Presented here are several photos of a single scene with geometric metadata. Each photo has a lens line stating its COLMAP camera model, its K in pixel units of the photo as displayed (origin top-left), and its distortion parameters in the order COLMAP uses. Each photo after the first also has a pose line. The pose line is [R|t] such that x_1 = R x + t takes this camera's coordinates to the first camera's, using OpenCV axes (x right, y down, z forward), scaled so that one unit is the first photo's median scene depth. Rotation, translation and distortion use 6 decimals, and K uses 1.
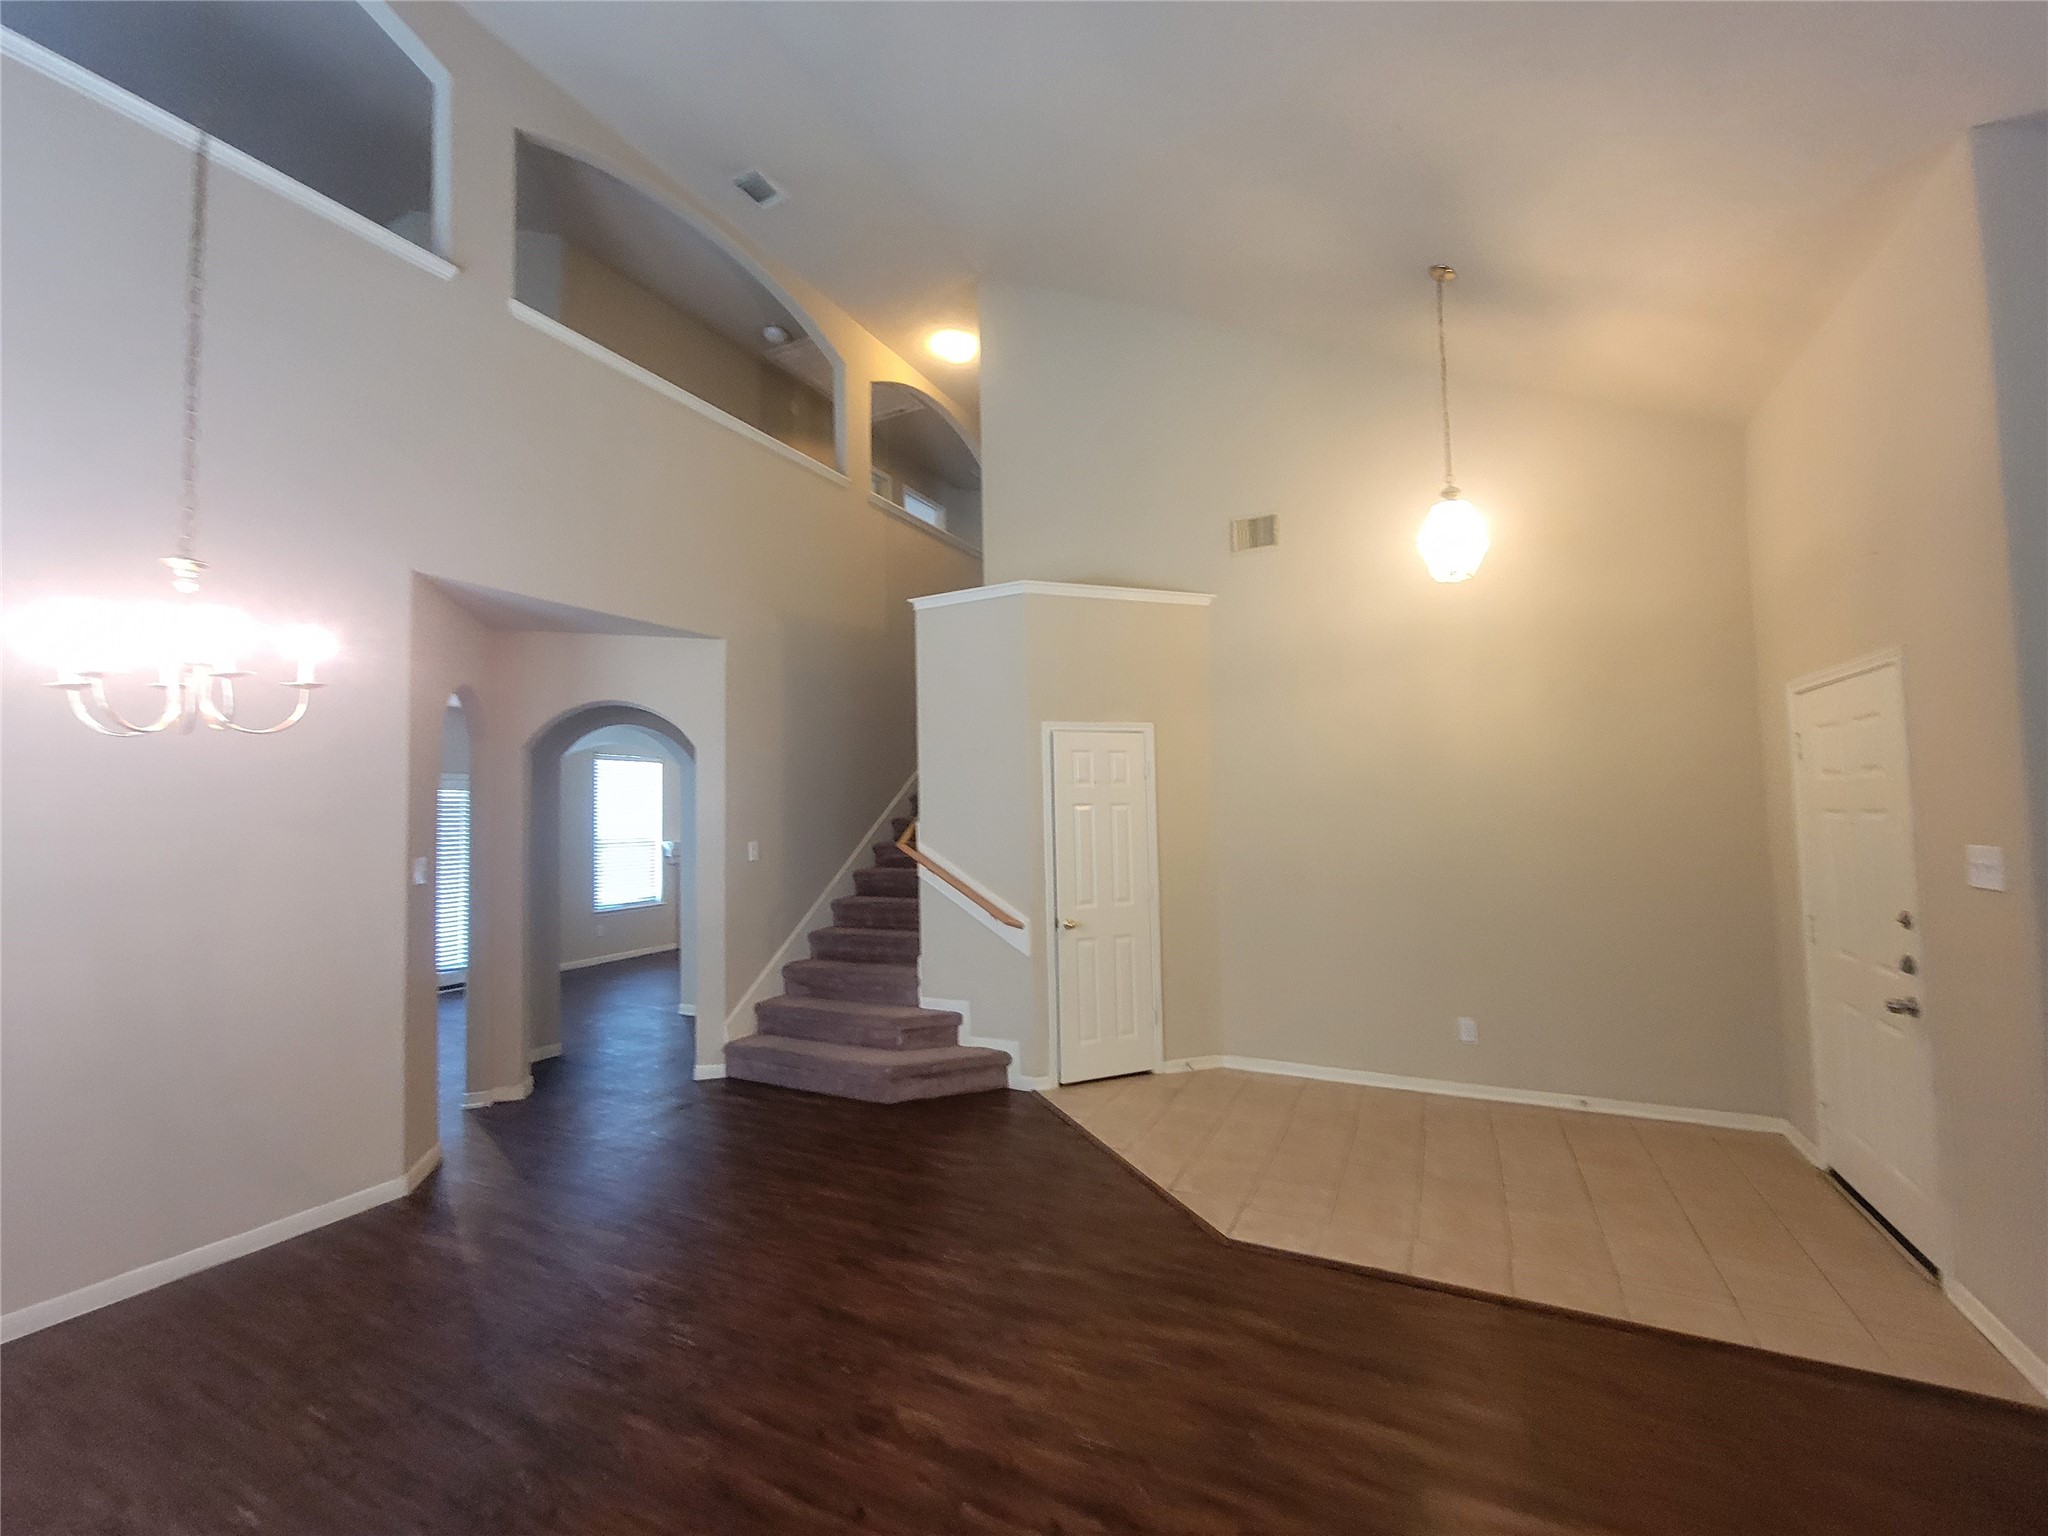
lens RADIAL K [[837.6, 0, 1026.9], [0, 837.6, 767.4], [0, 0, 1]] dist [-0.003684, -0.000179]
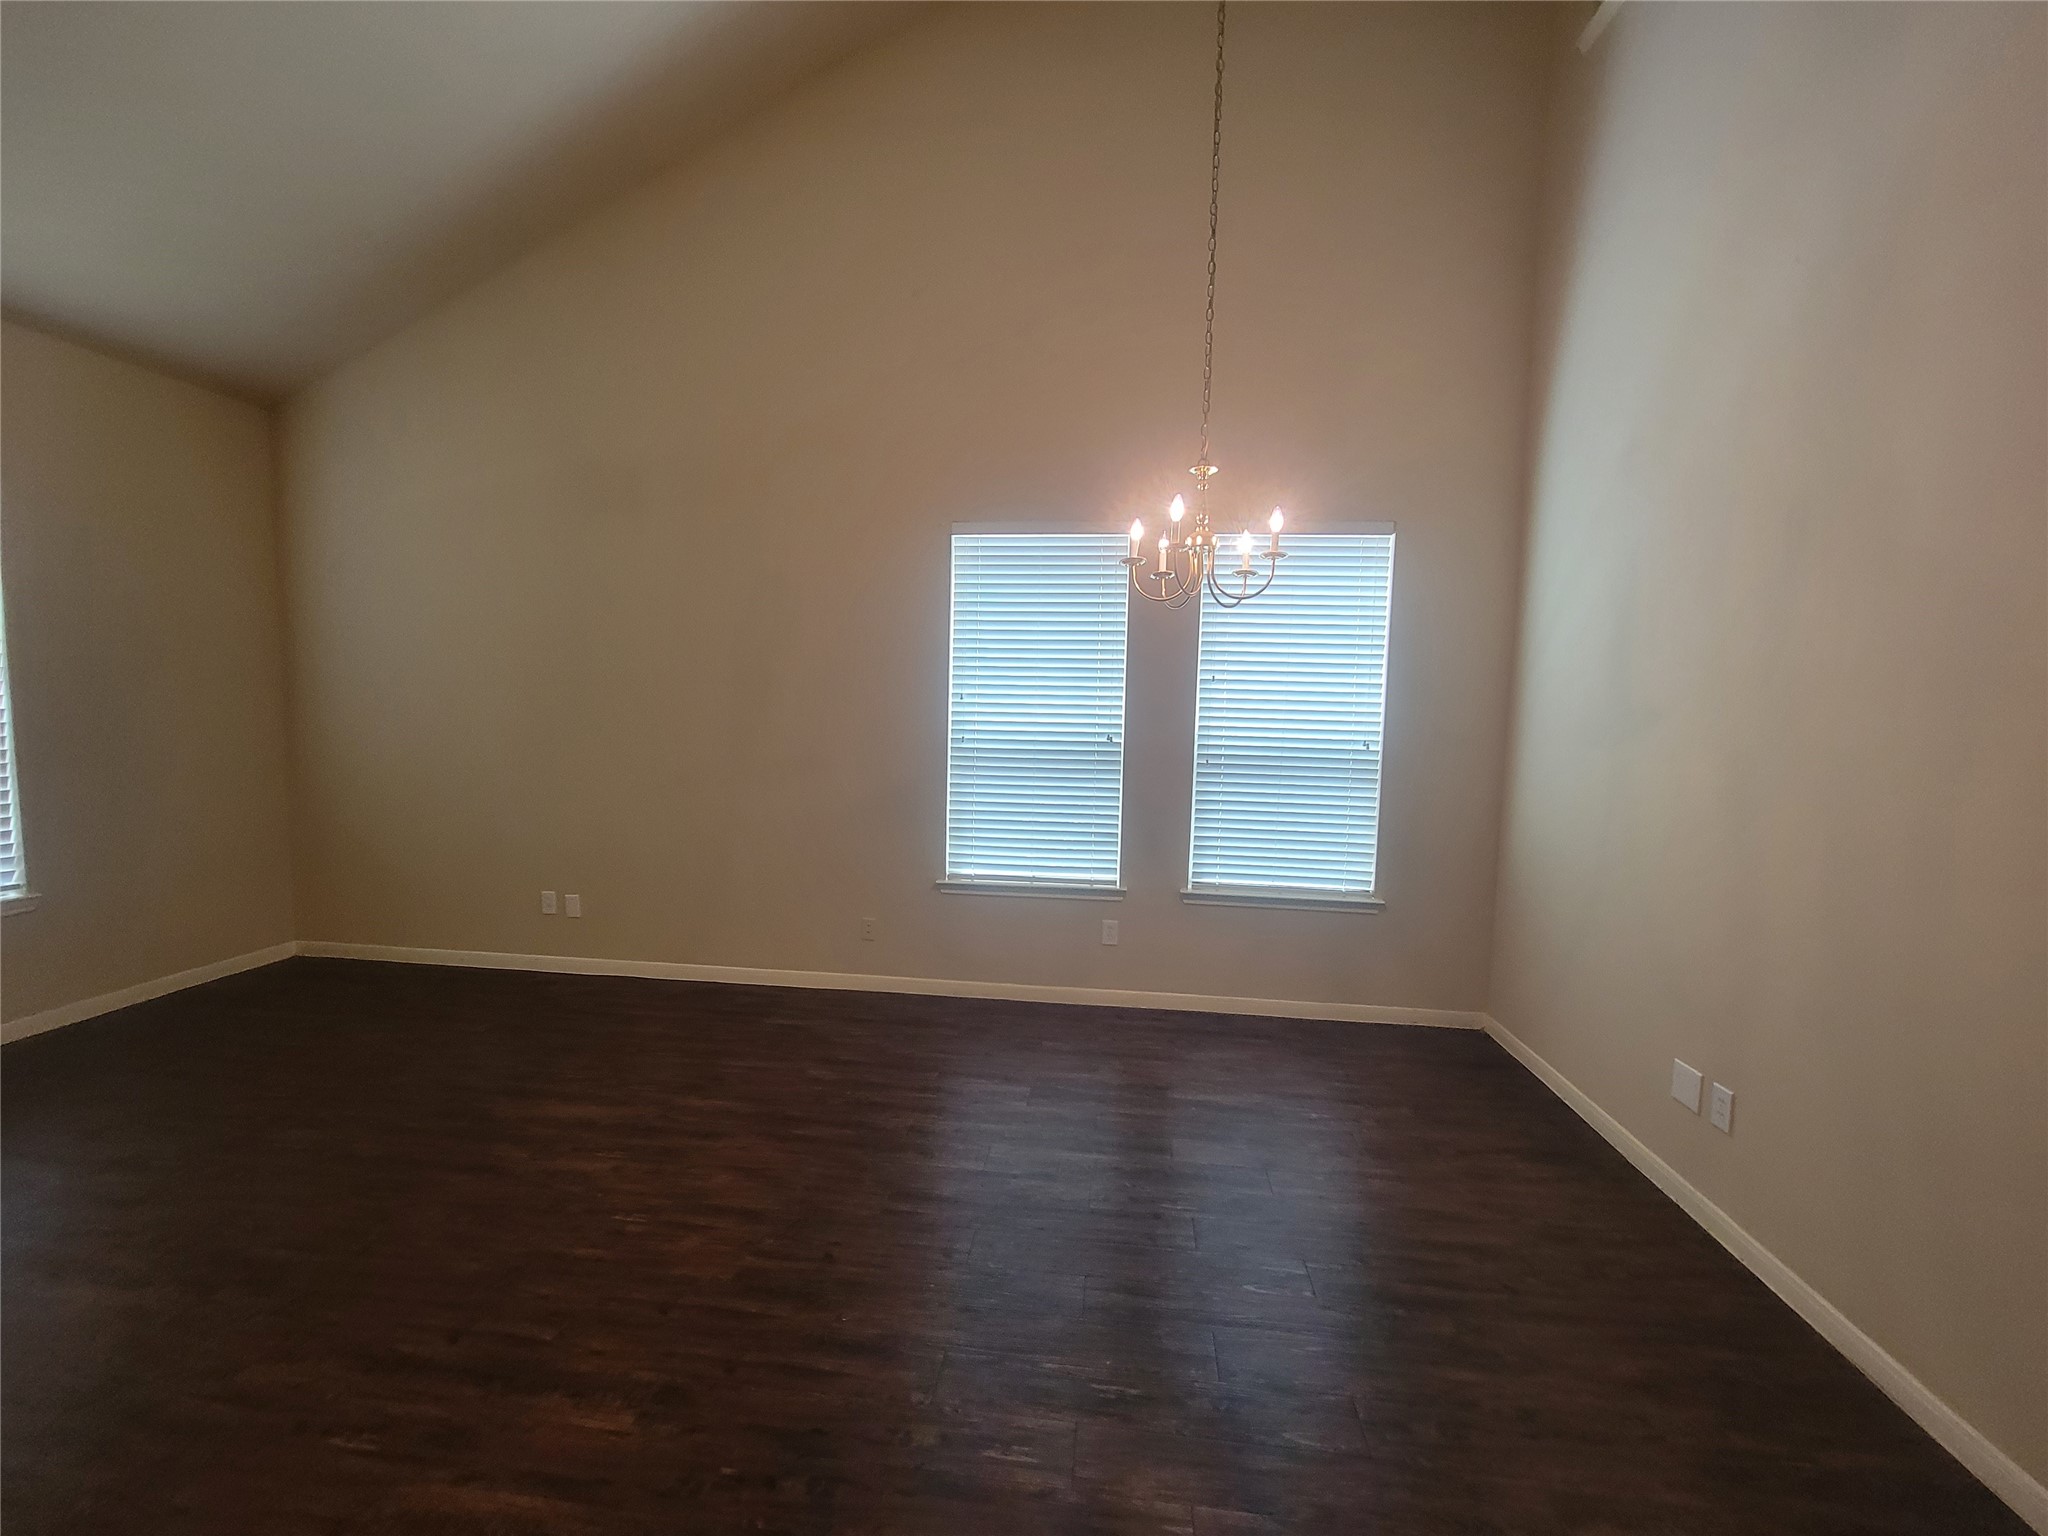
lens RADIAL K [[837.6, 0, 1030.8], [0, 837.6, 768.5], [0, 0, 1]] dist [-0.003684, -0.000179]
pose [[-0.936581, 0.029653, -0.349194, -0.254886], [0.020194, 0.999325, 0.030698, 0.160105], [0.349868, 0.021699, -0.936548, 1.904845]]
